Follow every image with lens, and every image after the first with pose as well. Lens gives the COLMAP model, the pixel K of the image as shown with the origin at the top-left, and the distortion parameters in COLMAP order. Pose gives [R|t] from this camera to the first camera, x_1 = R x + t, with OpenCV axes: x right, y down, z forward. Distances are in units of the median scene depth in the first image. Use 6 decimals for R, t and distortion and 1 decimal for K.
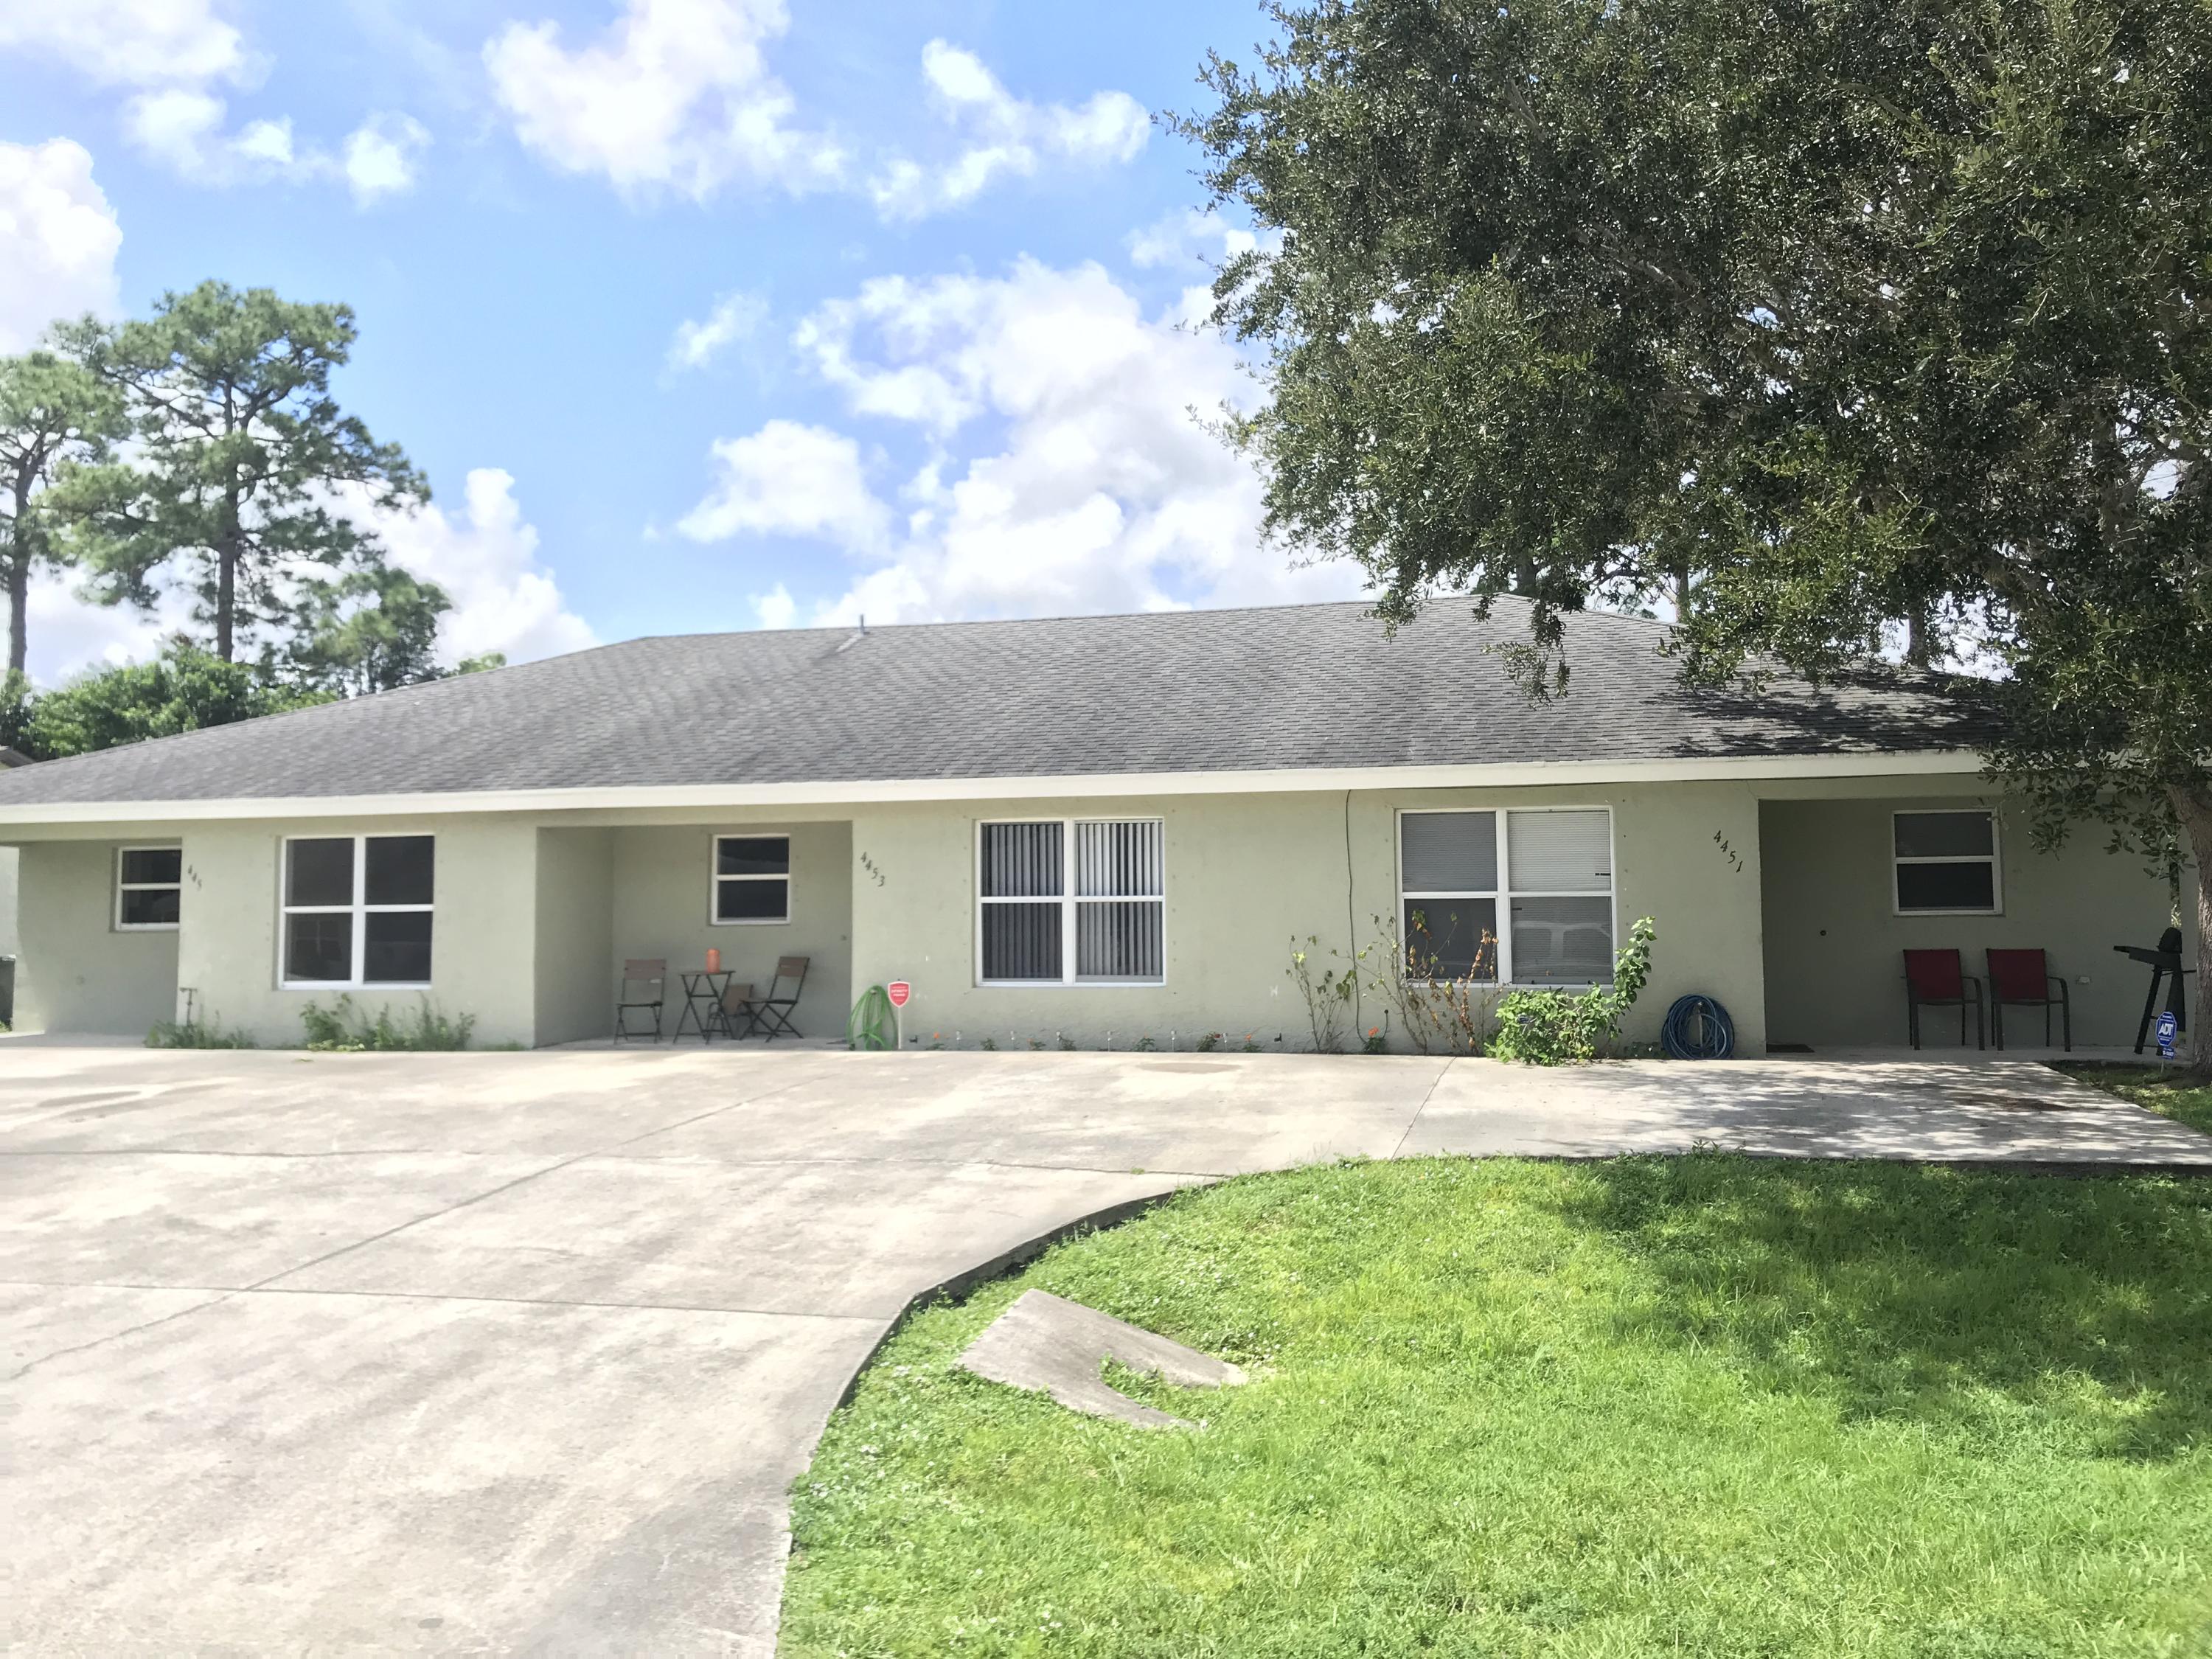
lens RADIAL K [[1813.8, 0, 1137.4], [0, 1813.8, 811.2], [0, 0, 1]] dist [0.044330, -0.042361]
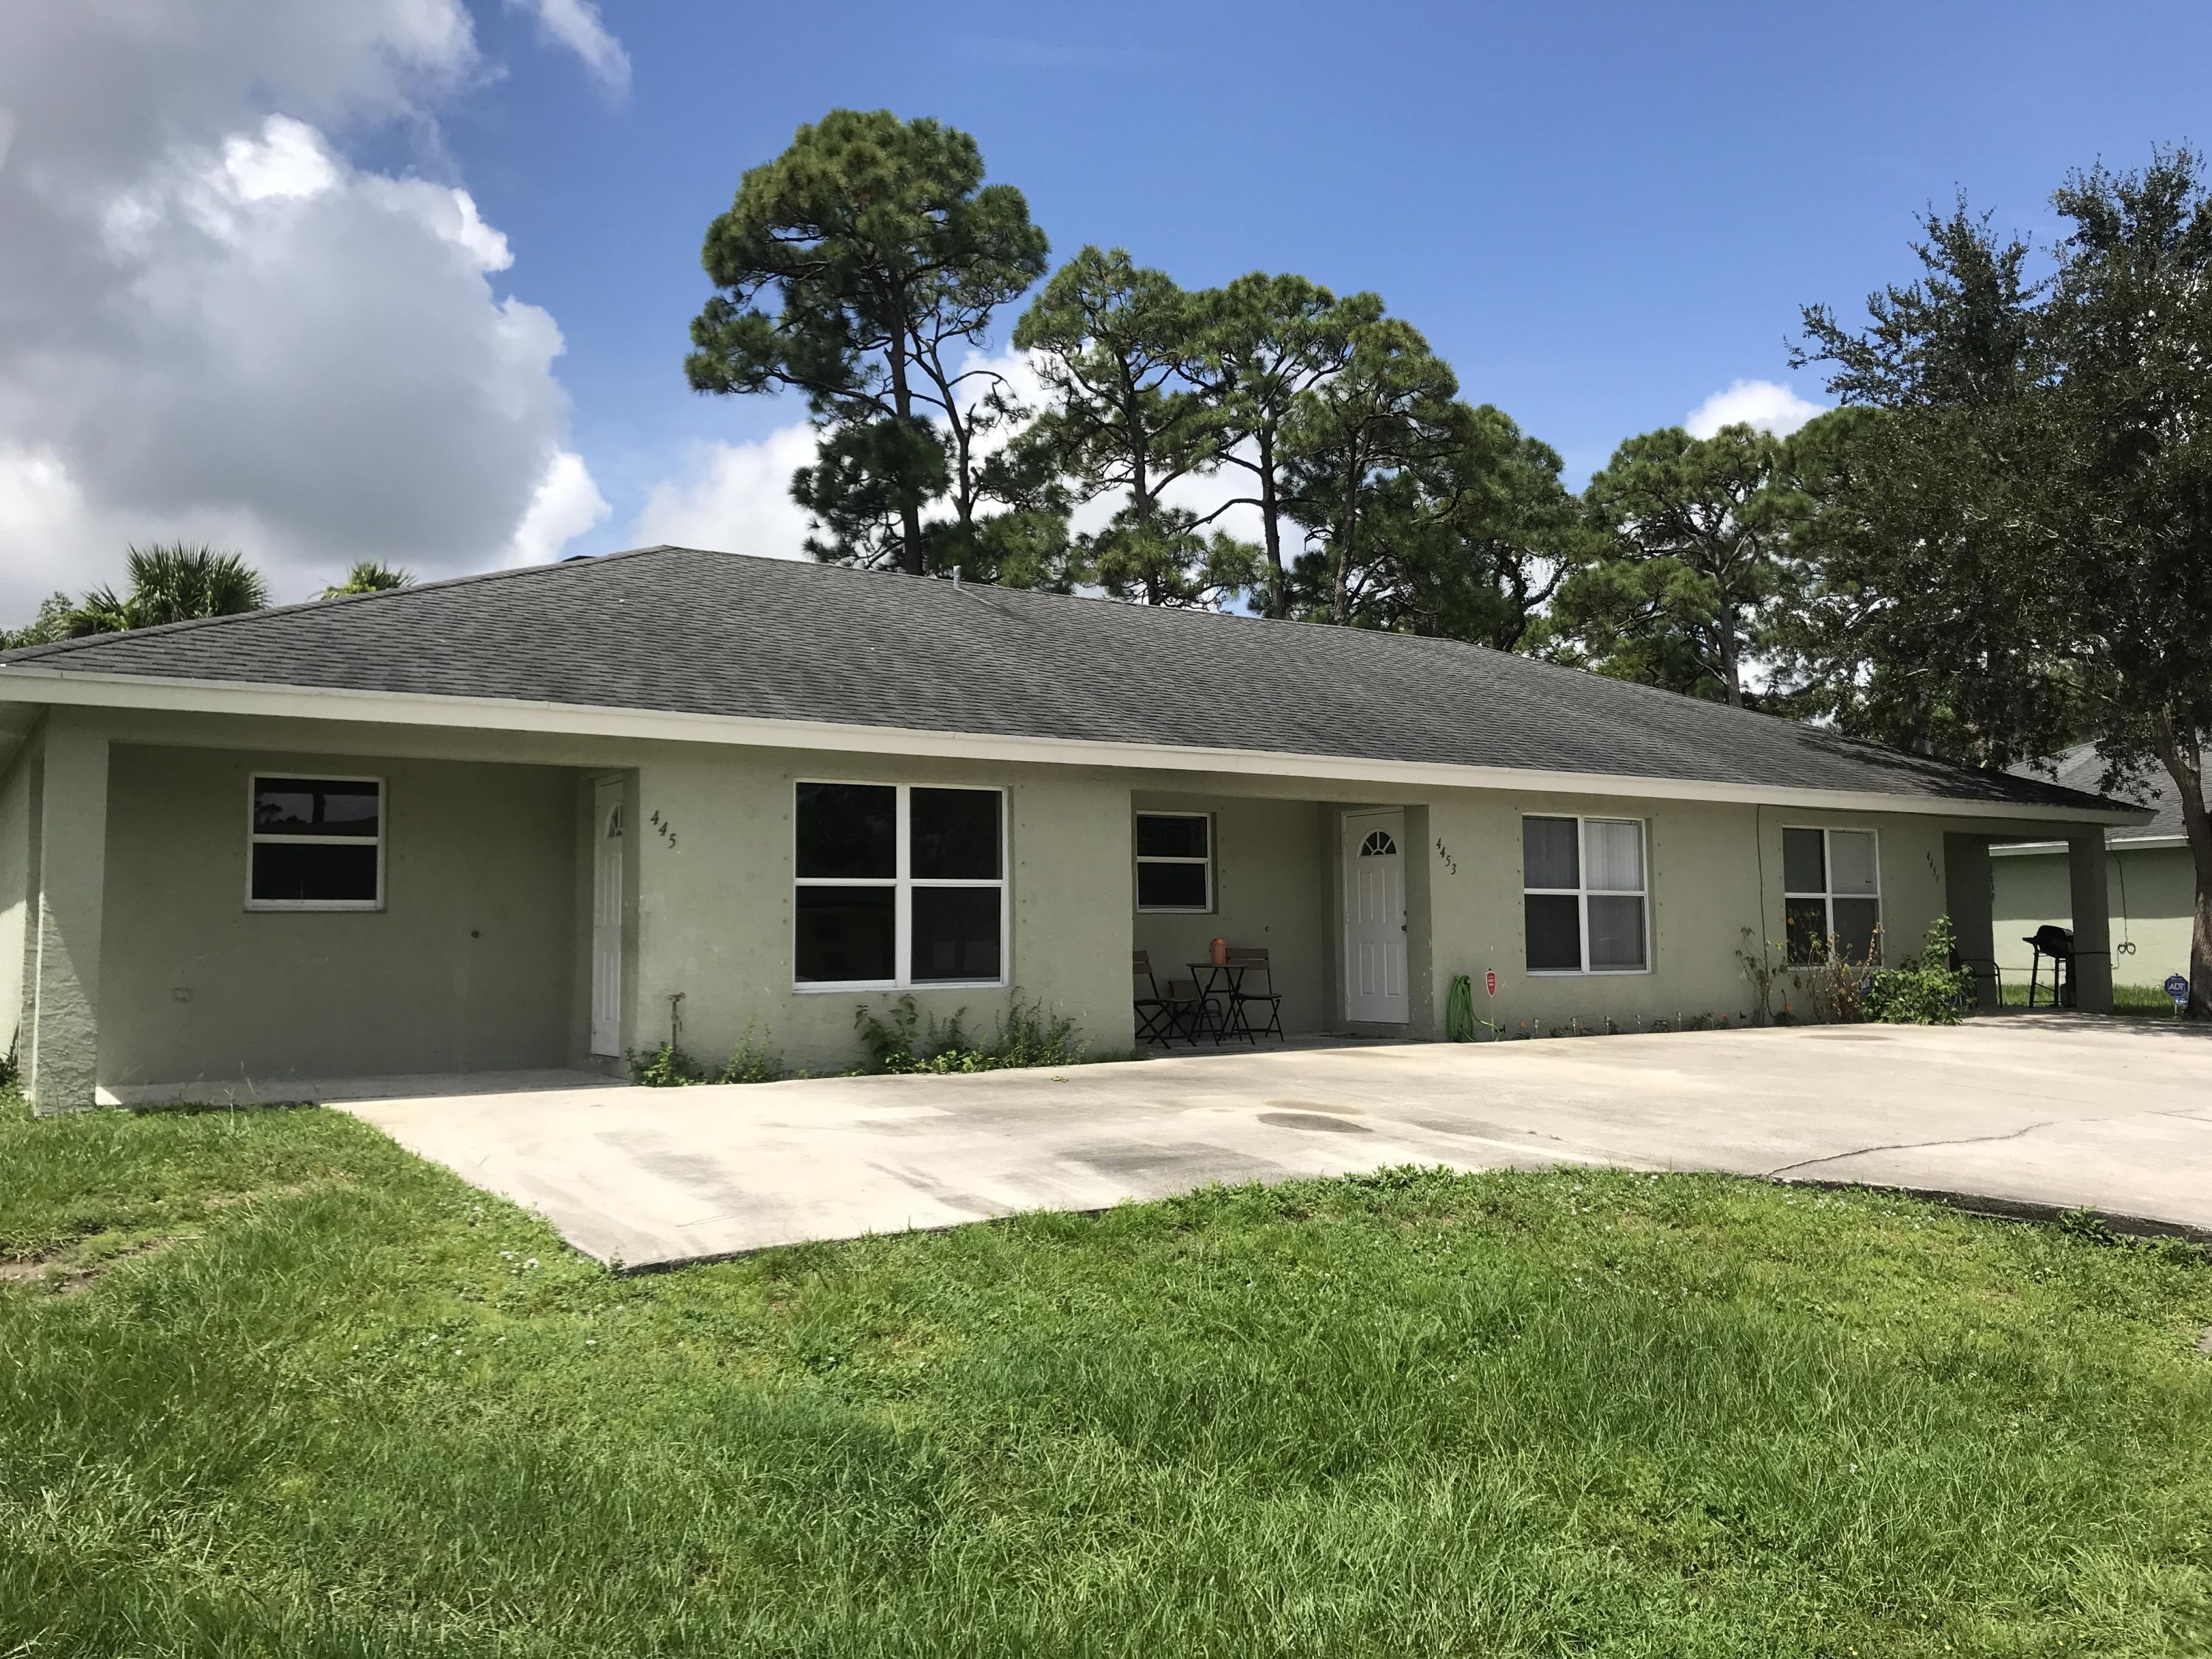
lens RADIAL K [[1813.8, 0, 1097.4], [0, 1813.8, 844.6], [0, 0, 1]] dist [0.044330, -0.042361]
pose [[0.680573, 0.042573, 0.731442, -0.997773], [-0.048196, 0.998750, -0.013287, 0.047934], [-0.731093, -0.026210, 0.681774, 0.476198]]
